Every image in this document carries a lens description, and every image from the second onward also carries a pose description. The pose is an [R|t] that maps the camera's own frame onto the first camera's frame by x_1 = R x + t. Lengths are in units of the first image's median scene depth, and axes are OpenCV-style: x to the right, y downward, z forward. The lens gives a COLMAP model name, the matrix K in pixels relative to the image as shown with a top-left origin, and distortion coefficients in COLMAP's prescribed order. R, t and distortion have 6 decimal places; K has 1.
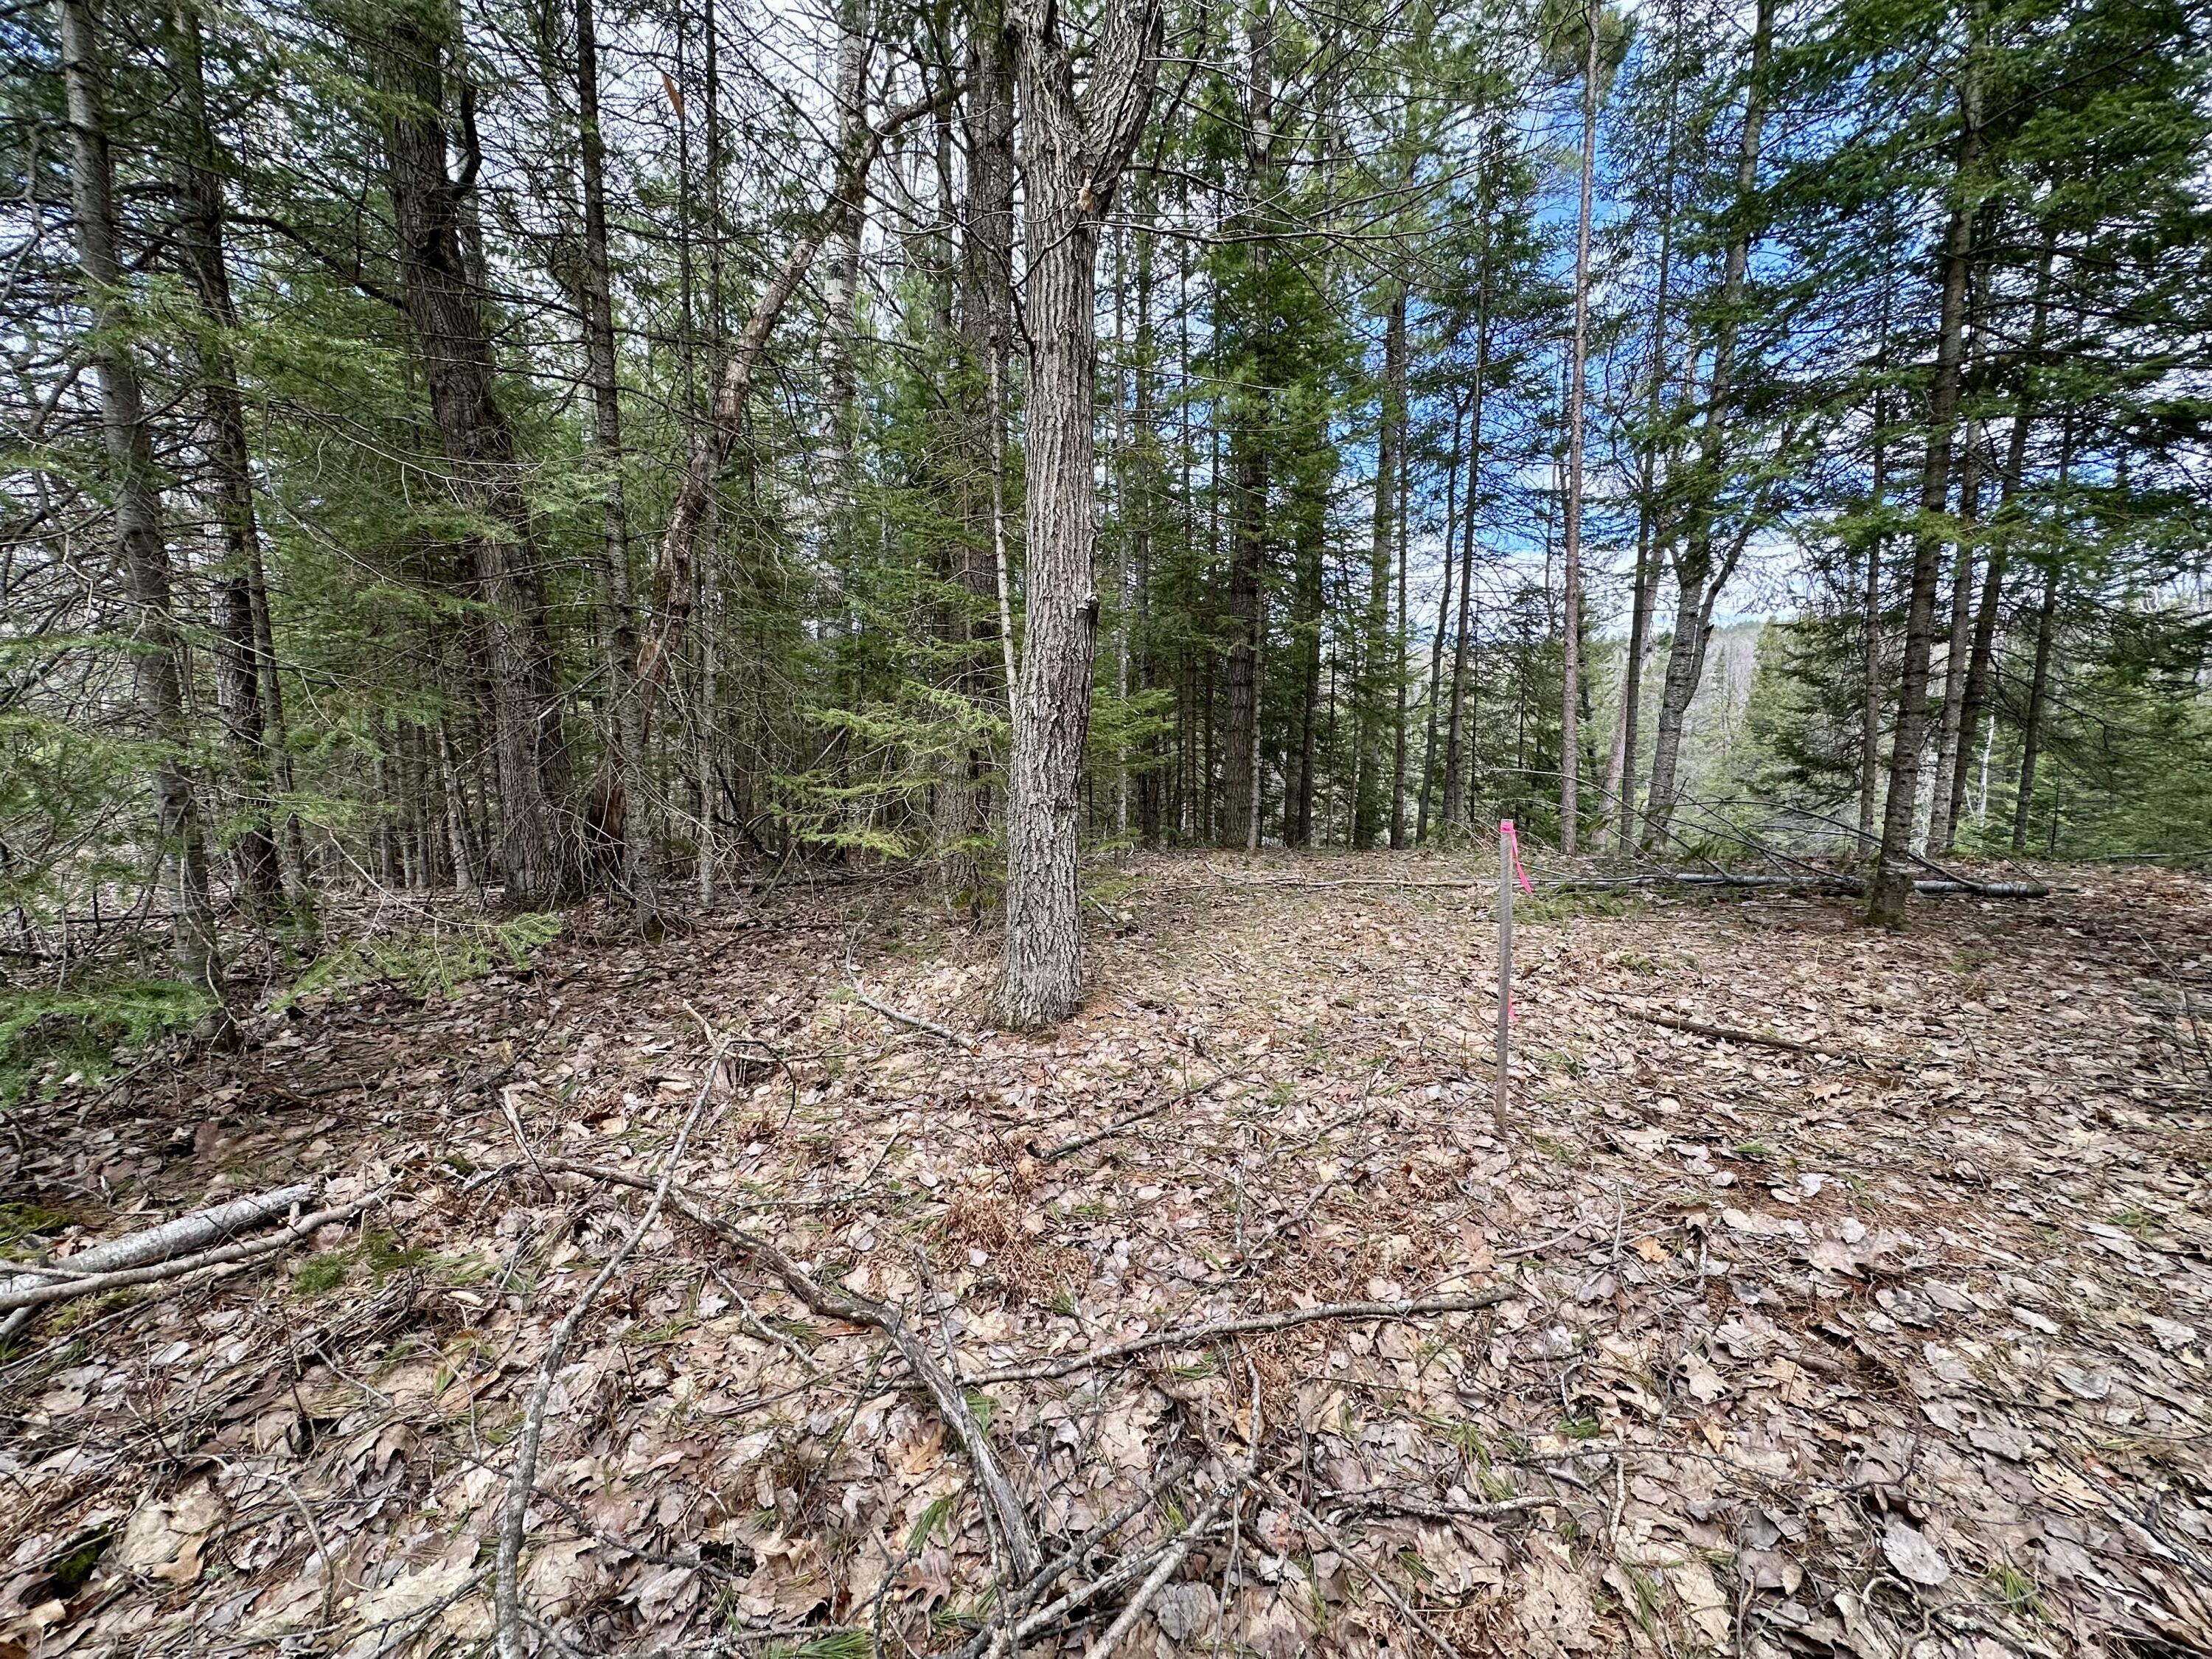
lens RADIAL K [[888.1, 0, 1103.9], [0, 888.1, 825.7], [0, 0, 1]] dist [-0.000577, 0.001104]
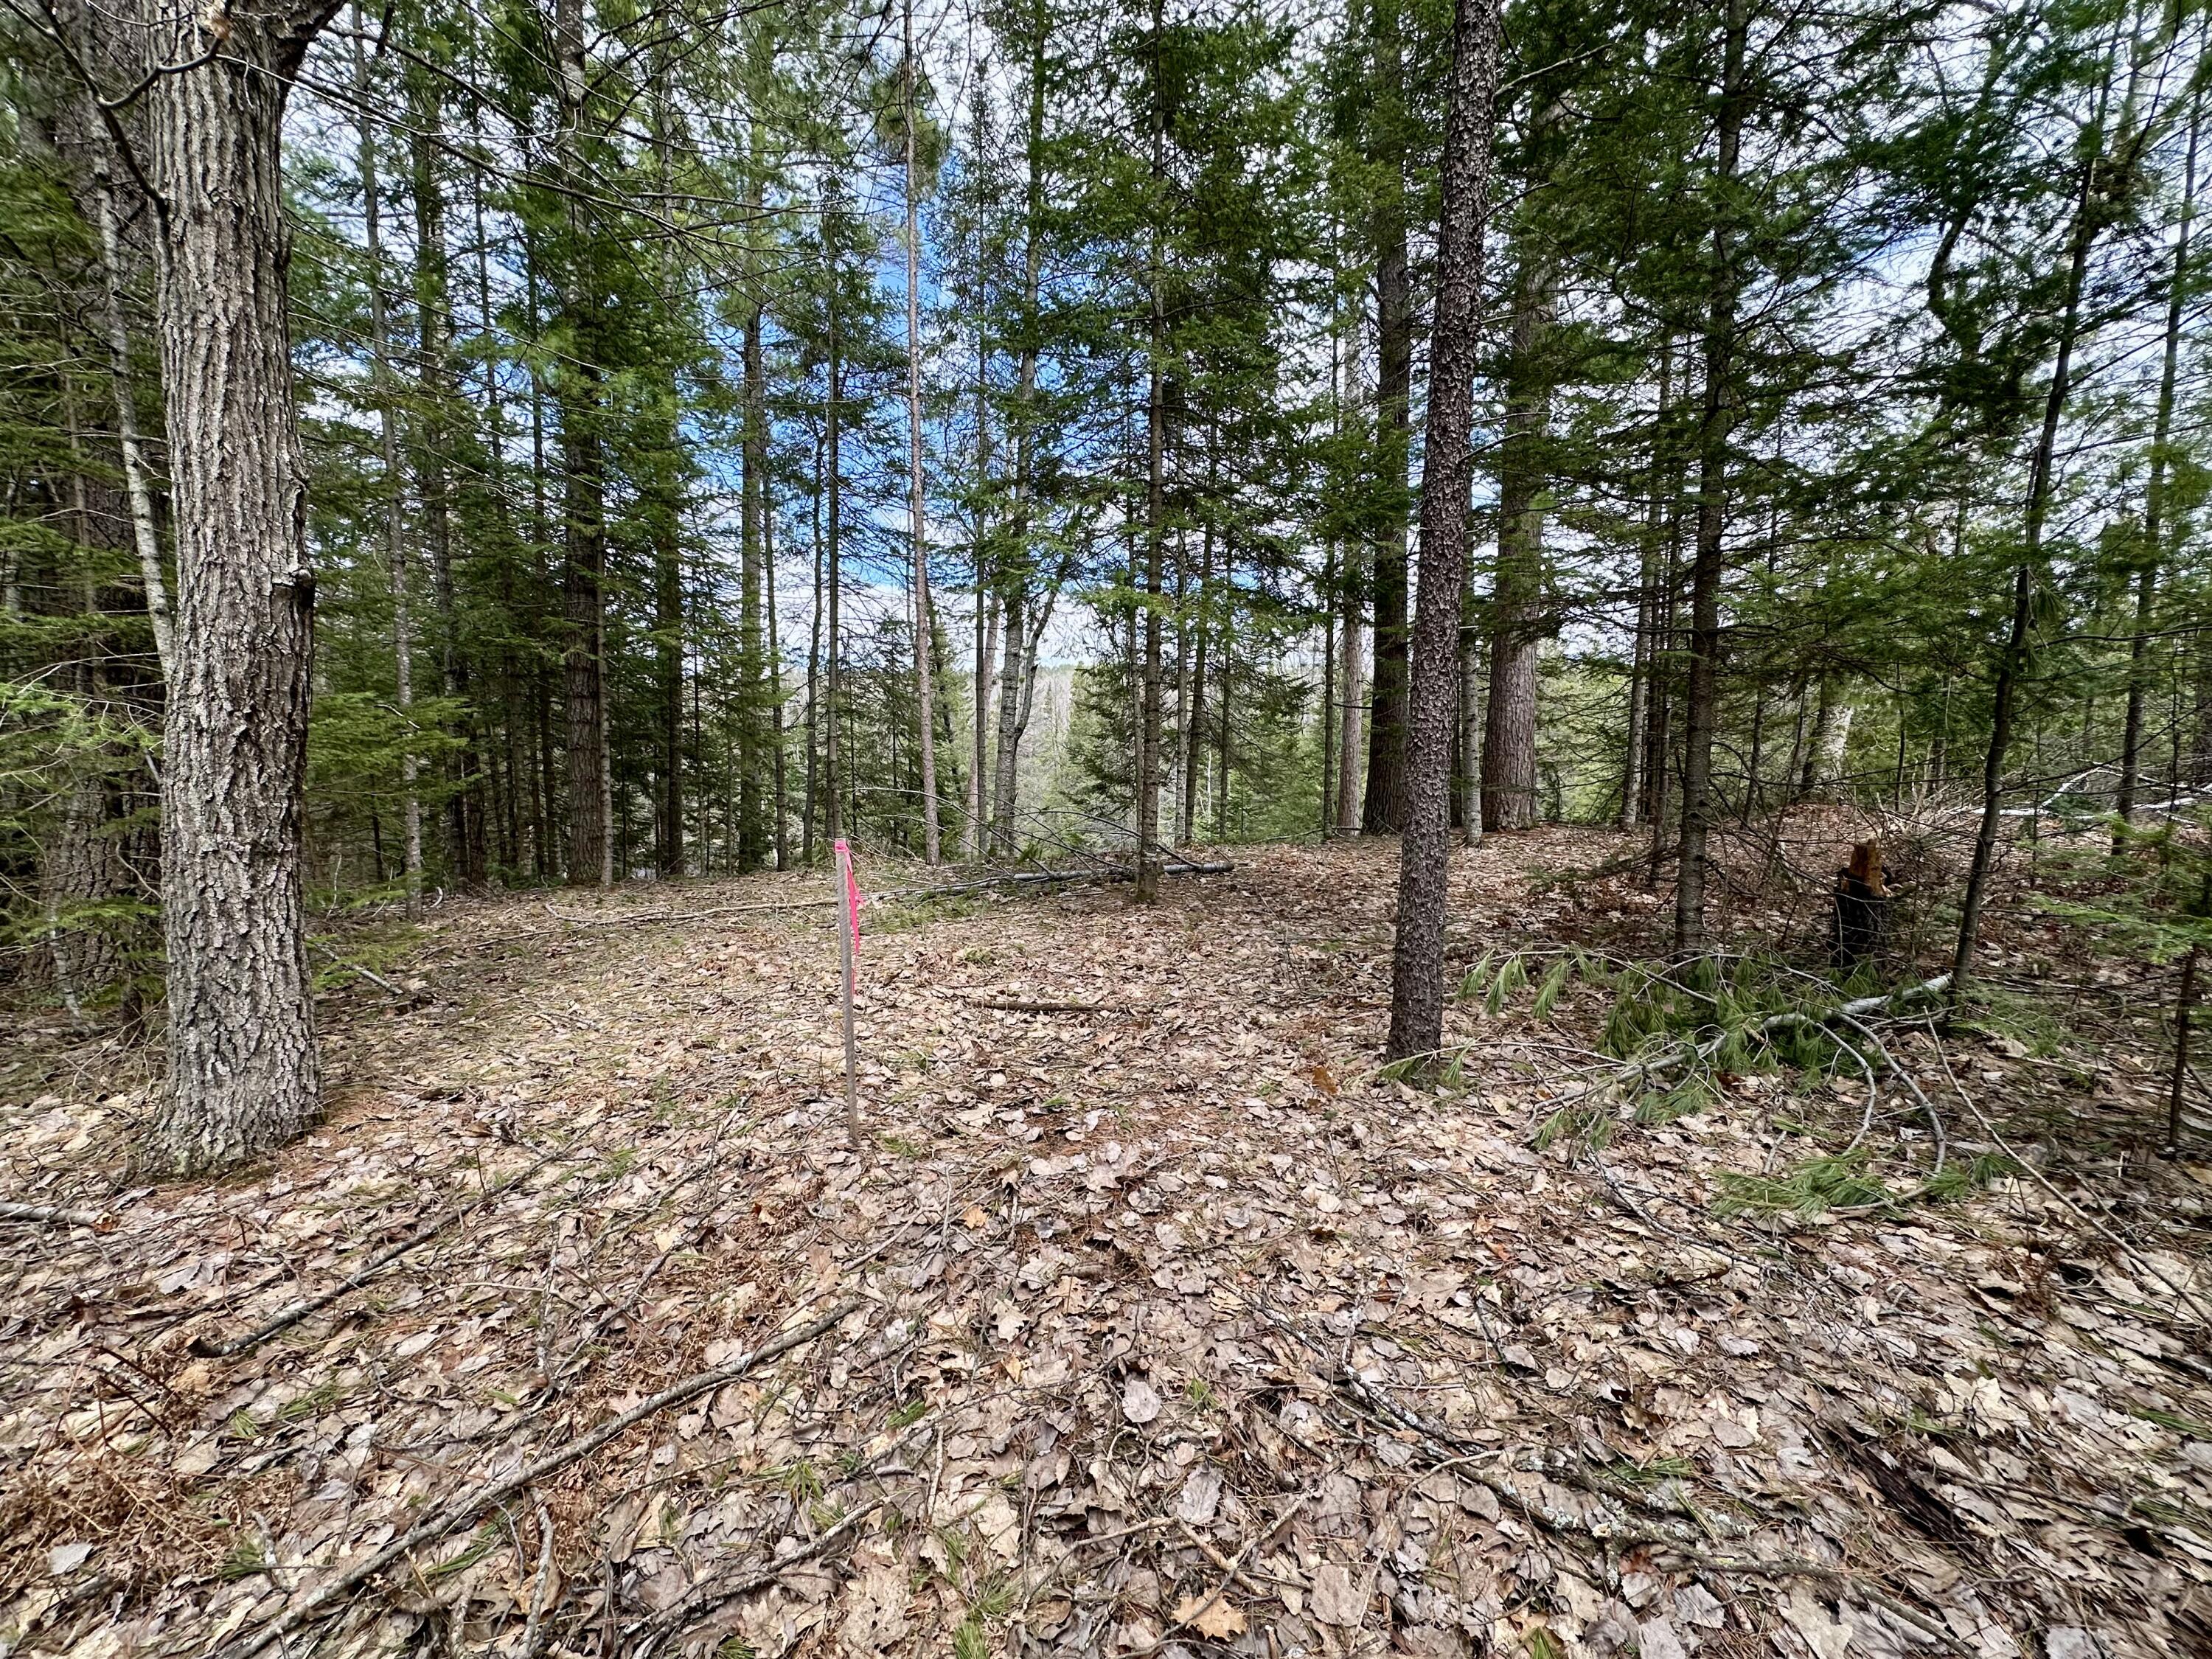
lens RADIAL K [[889.7, 0, 1106.5], [0, 889.7, 823.2], [0, 0, 1]] dist [0.000685, 0.000754]
pose [[0.785749, -0.043386, 0.617022, 0.049338], [0.058867, 0.998254, -0.004773, -0.001237], [-0.615738, 0.040073, 0.786932, -0.001727]]
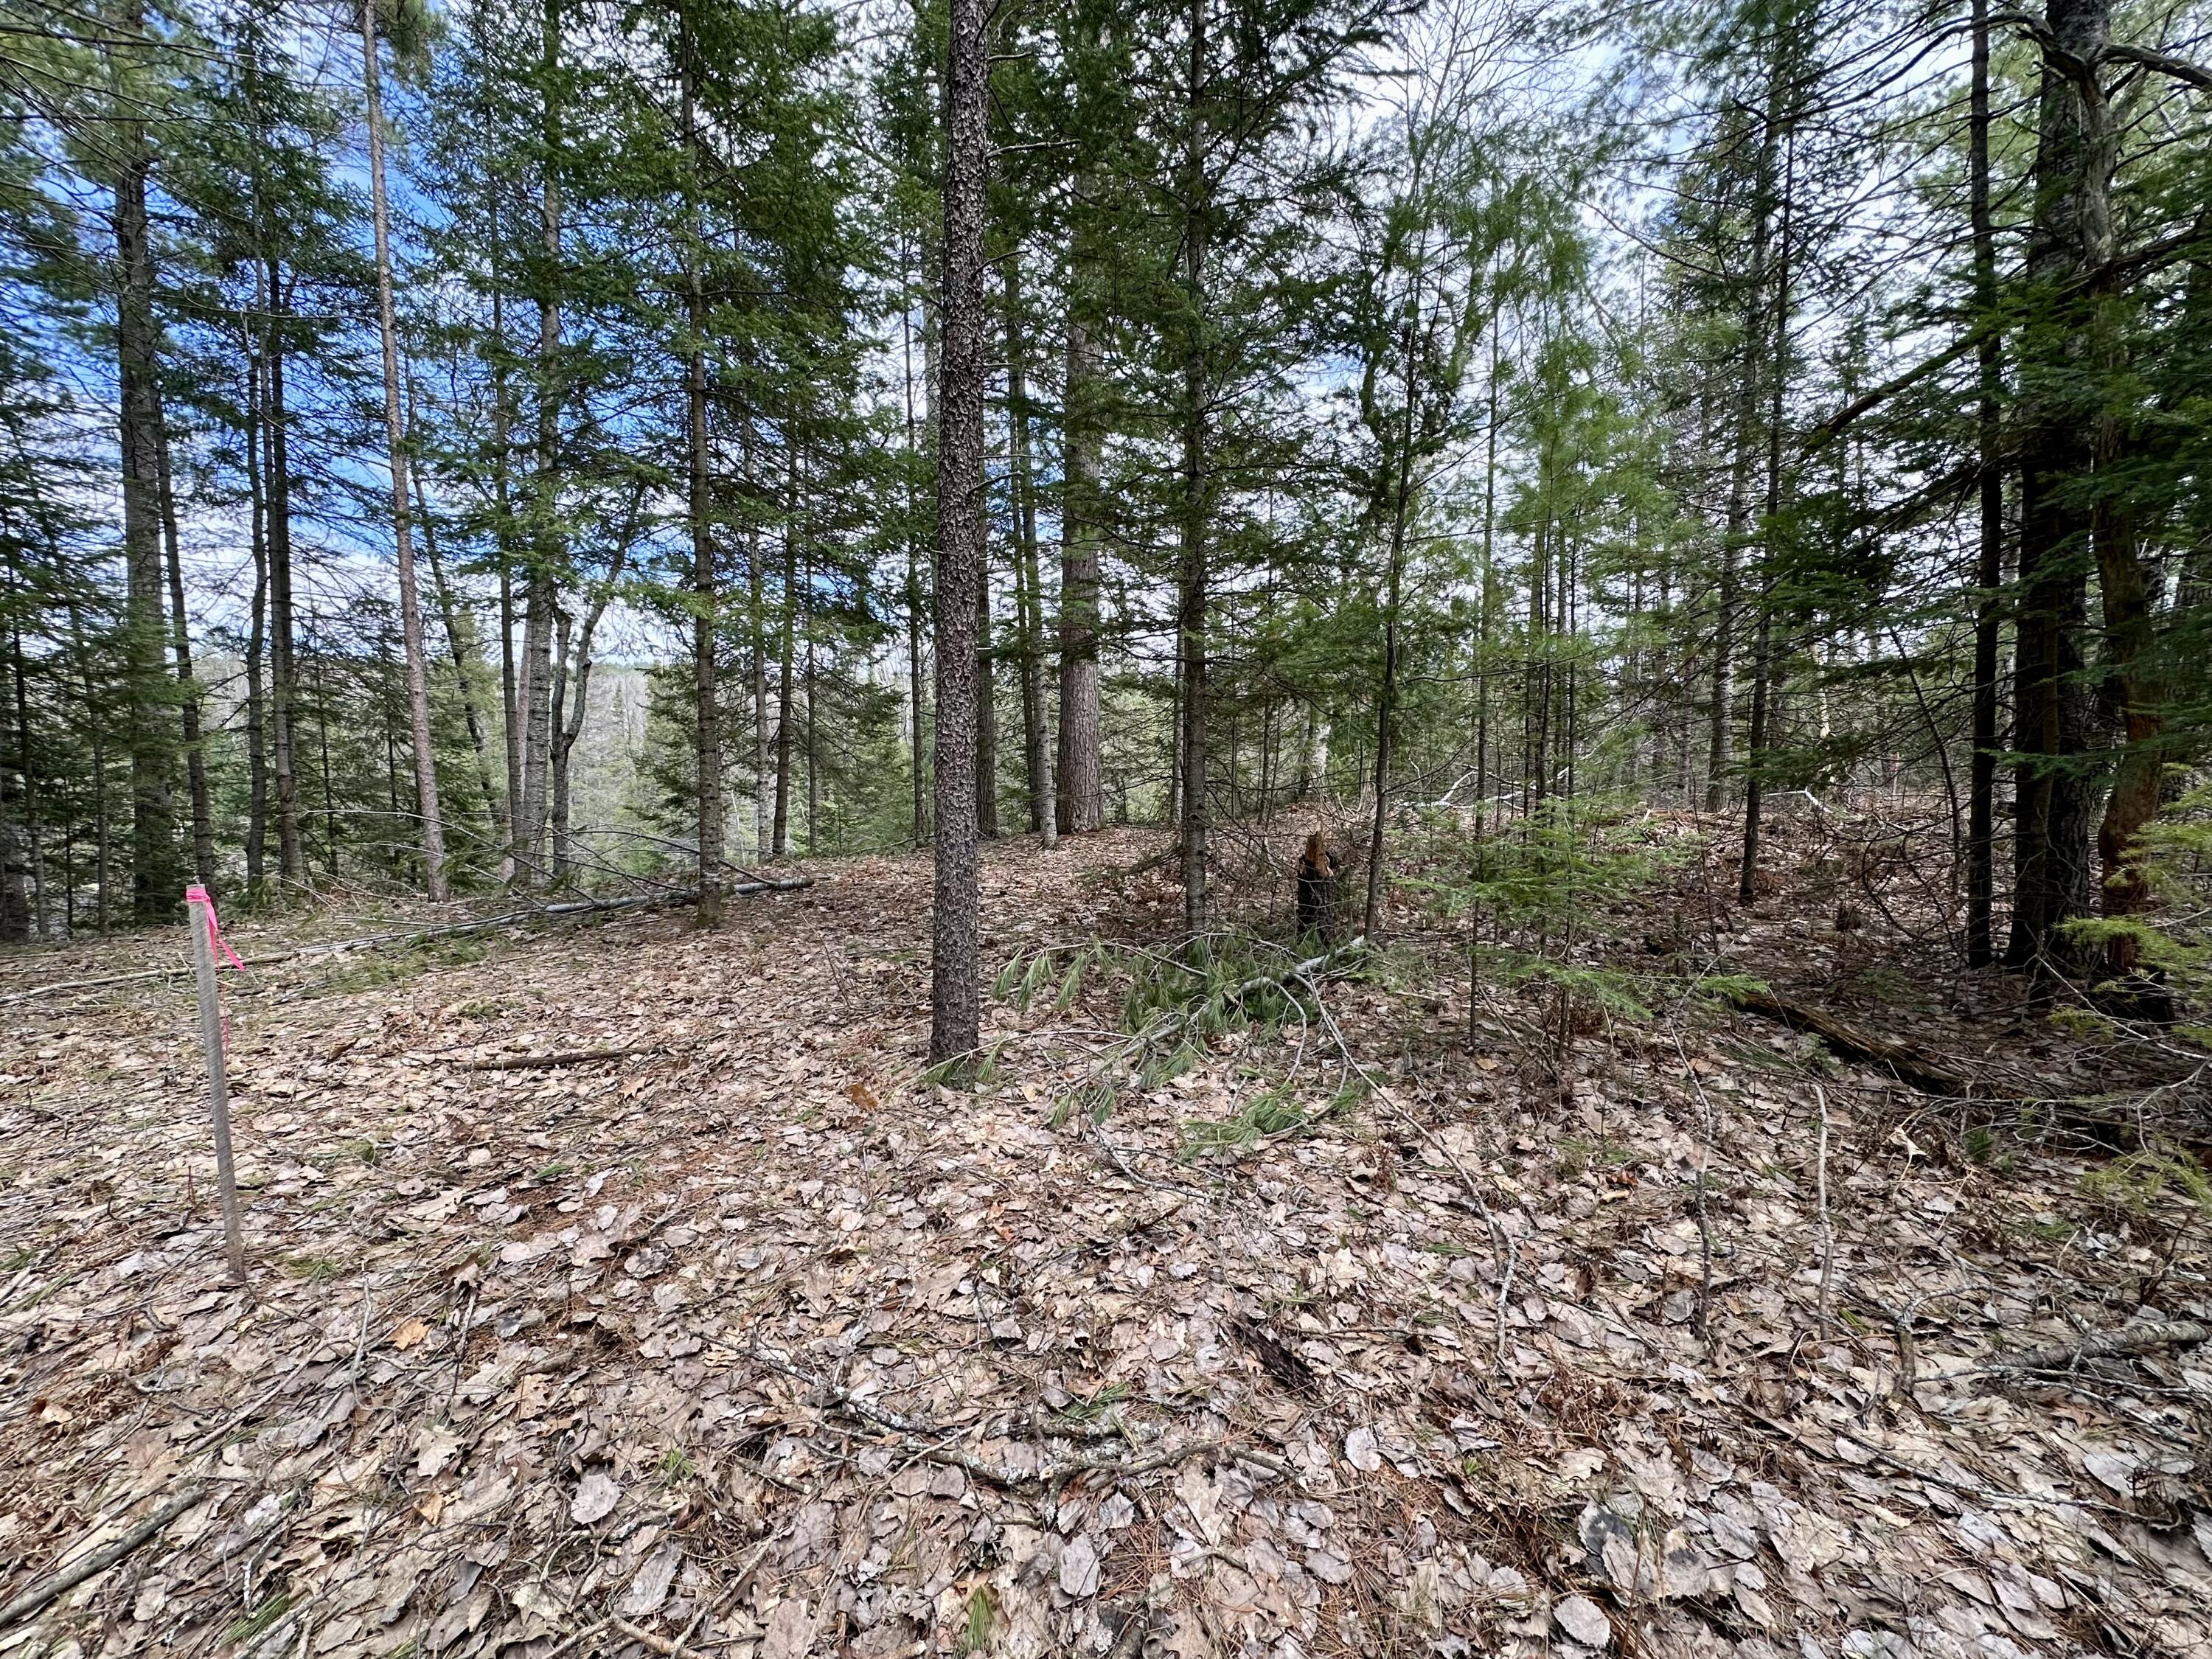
lens RADIAL K [[888.1, 0, 1103.9], [0, 888.1, 825.7], [0, 0, 1]] dist [-0.000577, 0.001104]
pose [[0.451733, -0.061871, 0.890005, 0.097592], [0.092483, 0.995465, 0.022261, -0.001942], [-0.887347, 0.072254, 0.455406, -0.064892]]
